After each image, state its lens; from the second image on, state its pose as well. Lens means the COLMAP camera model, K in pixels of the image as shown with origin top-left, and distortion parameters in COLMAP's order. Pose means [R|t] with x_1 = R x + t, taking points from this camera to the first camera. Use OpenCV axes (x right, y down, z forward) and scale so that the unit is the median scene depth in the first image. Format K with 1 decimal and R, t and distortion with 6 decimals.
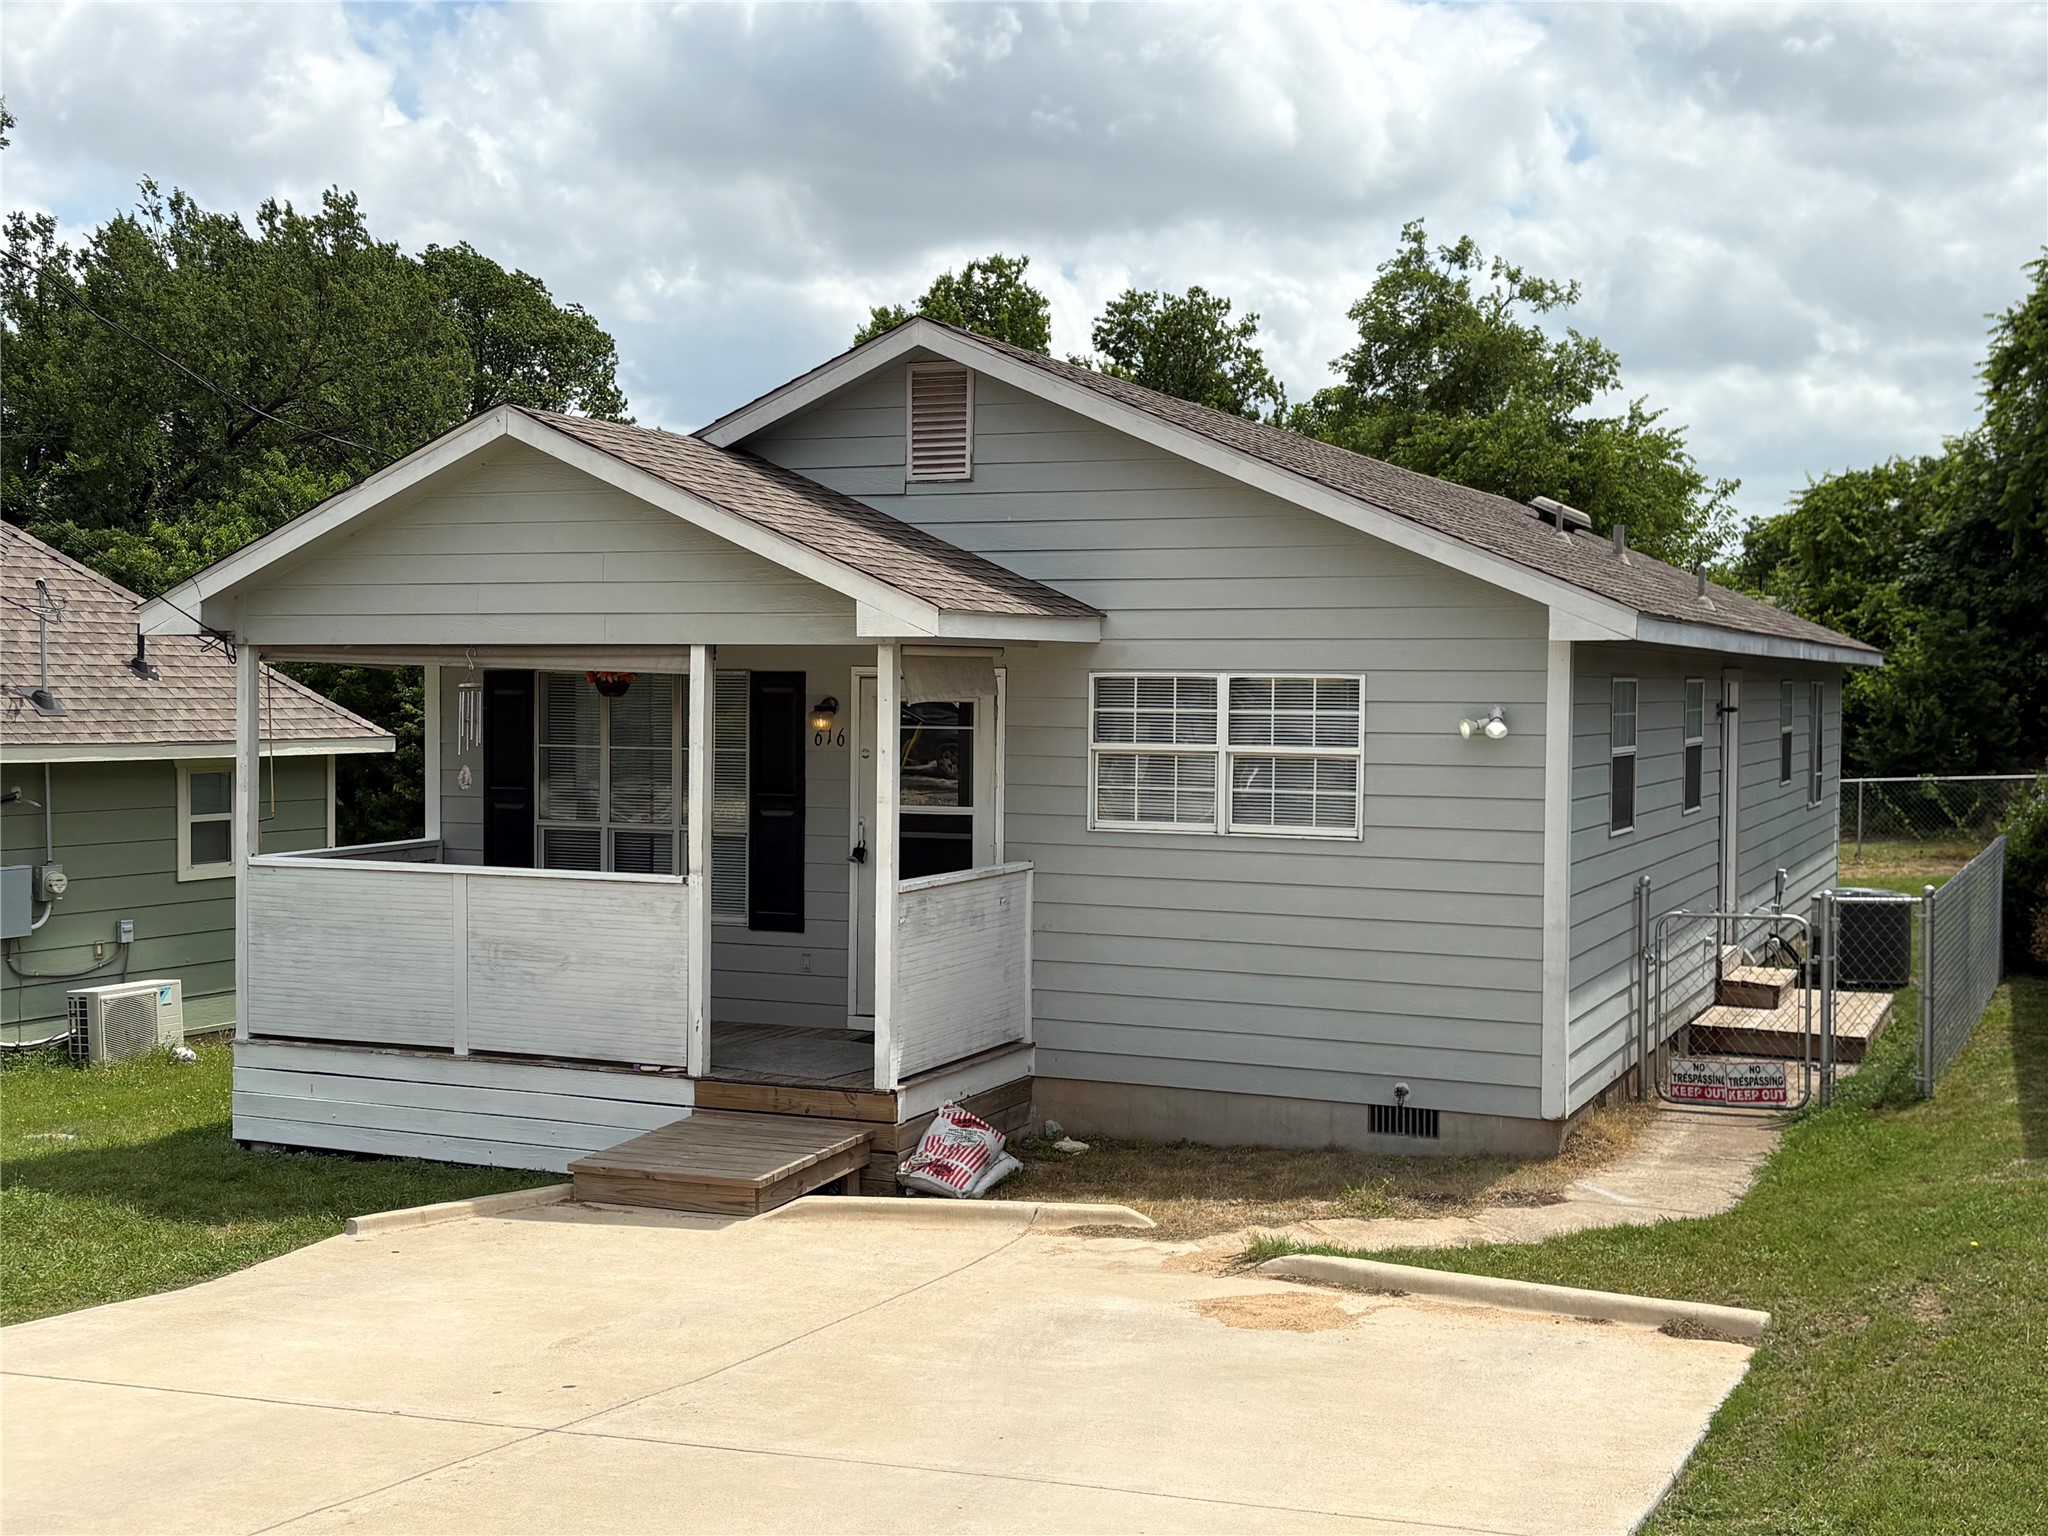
lens RADIAL K [[2408.8, 0, 1024.0], [0, 2408.8, 768.0], [0, 0, 1]] dist [0.180157, -0.526430]
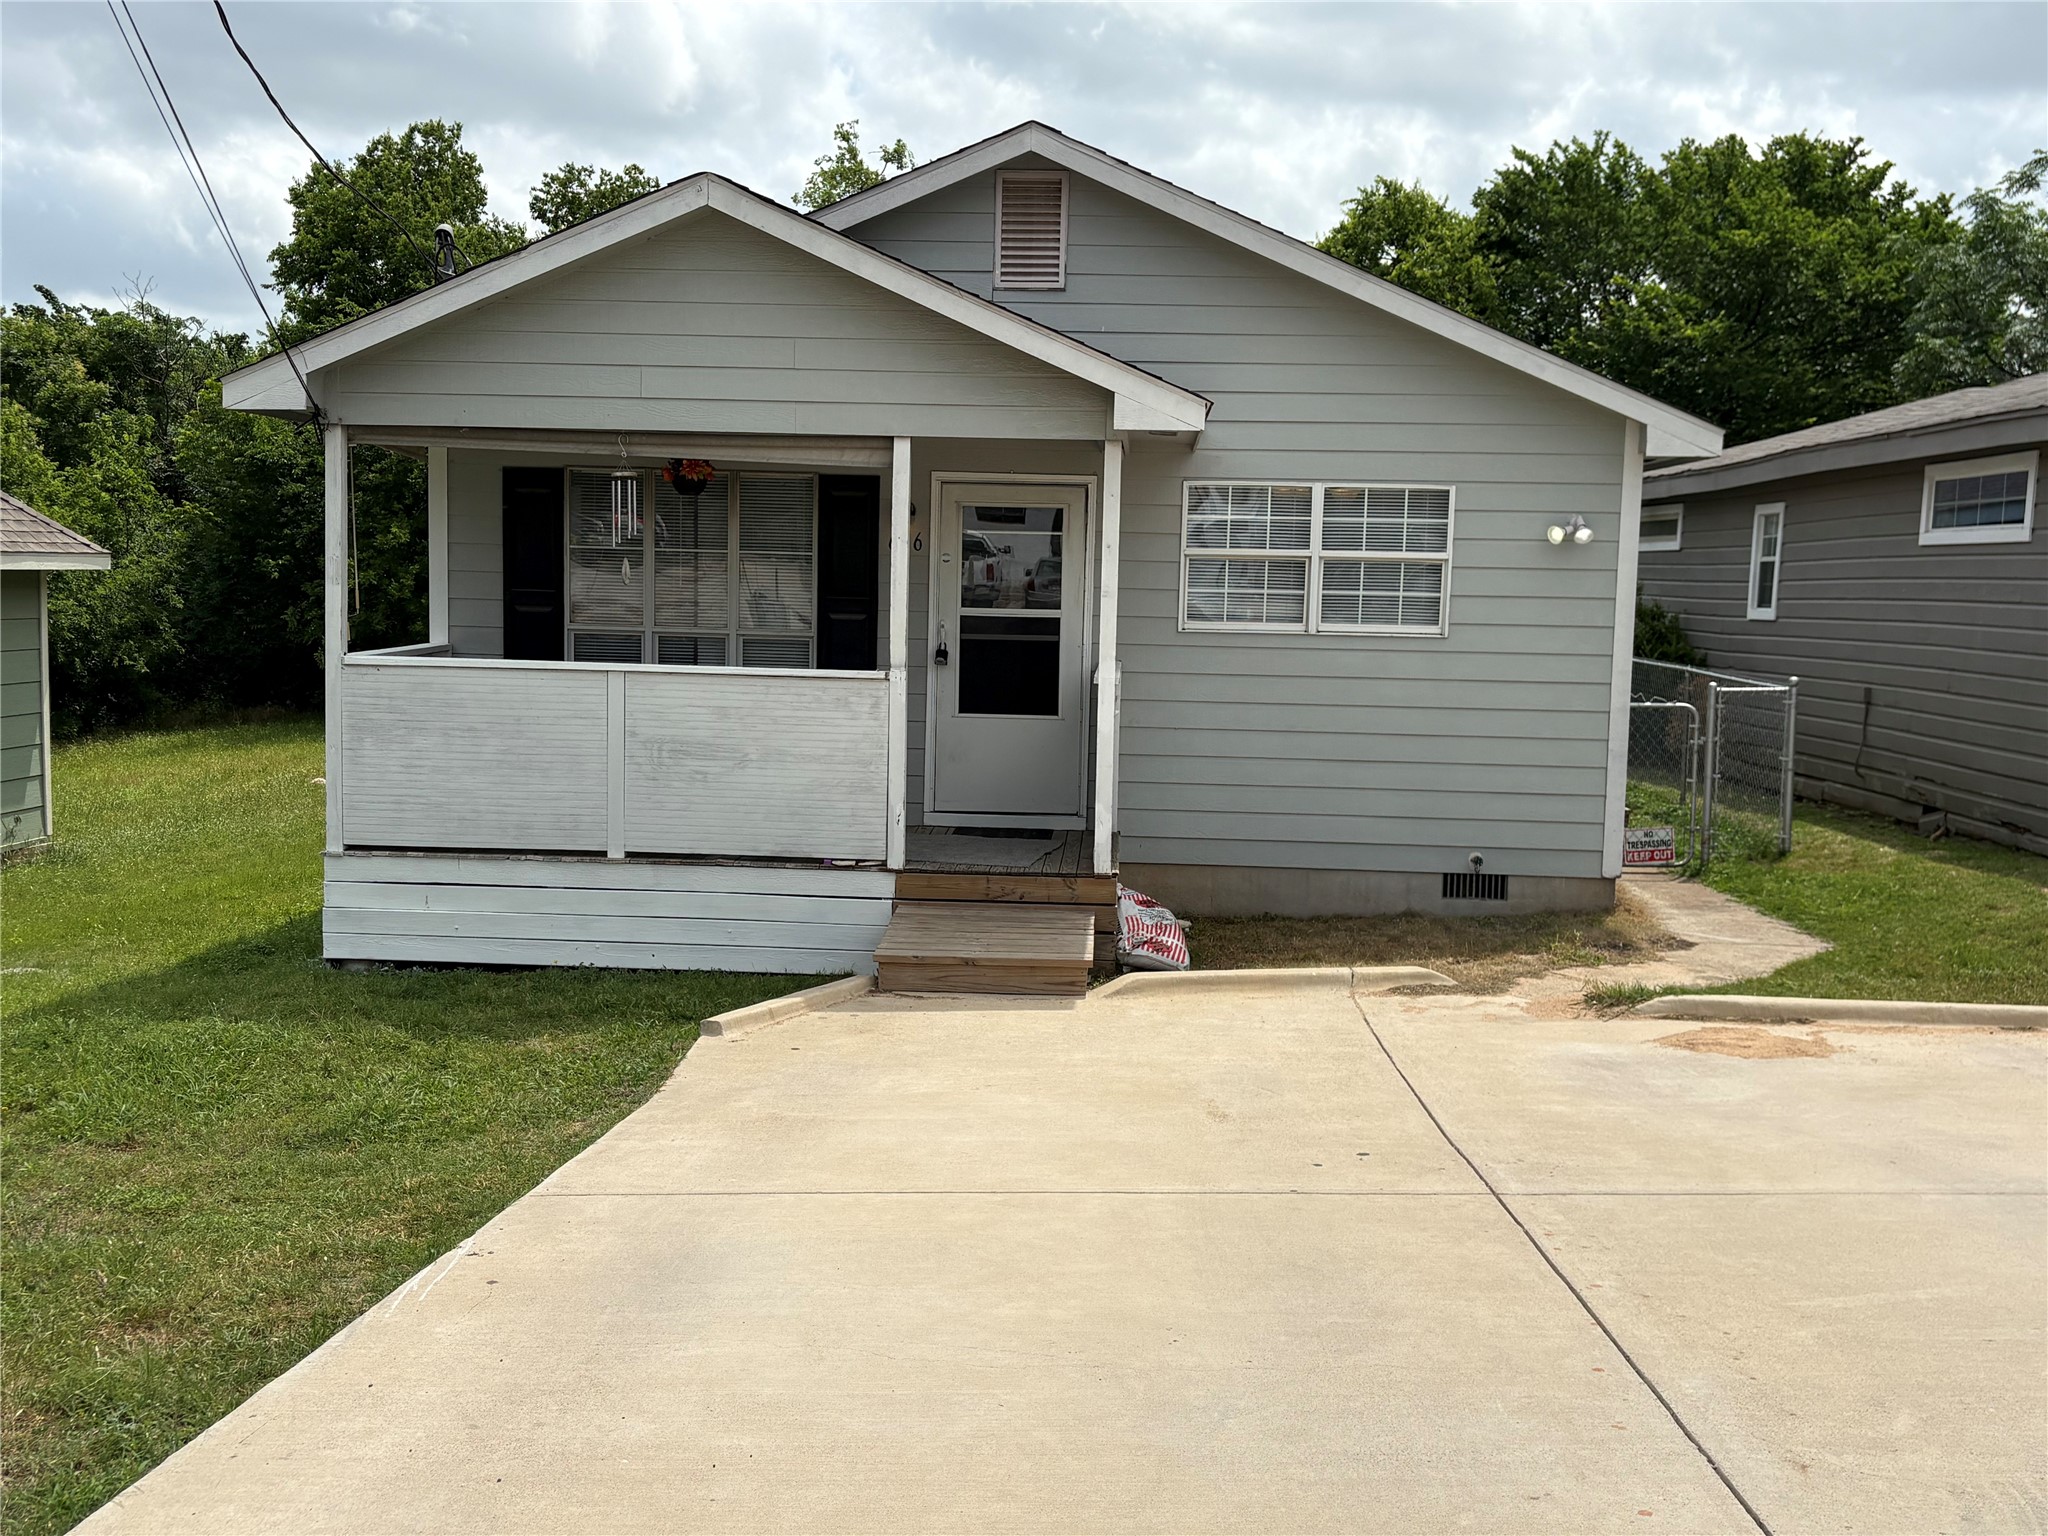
lens RADIAL K [[2075.5, 0, 1024.0], [0, 2075.5, 768.0], [0, 0, 1]] dist [0.215532, -0.792613]
pose [[0.936000, -0.020693, 0.351390, -0.380137], [-0.002708, 0.997818, 0.065975, 0.027161], [-0.351988, -0.062704, 0.933902, 0.169222]]
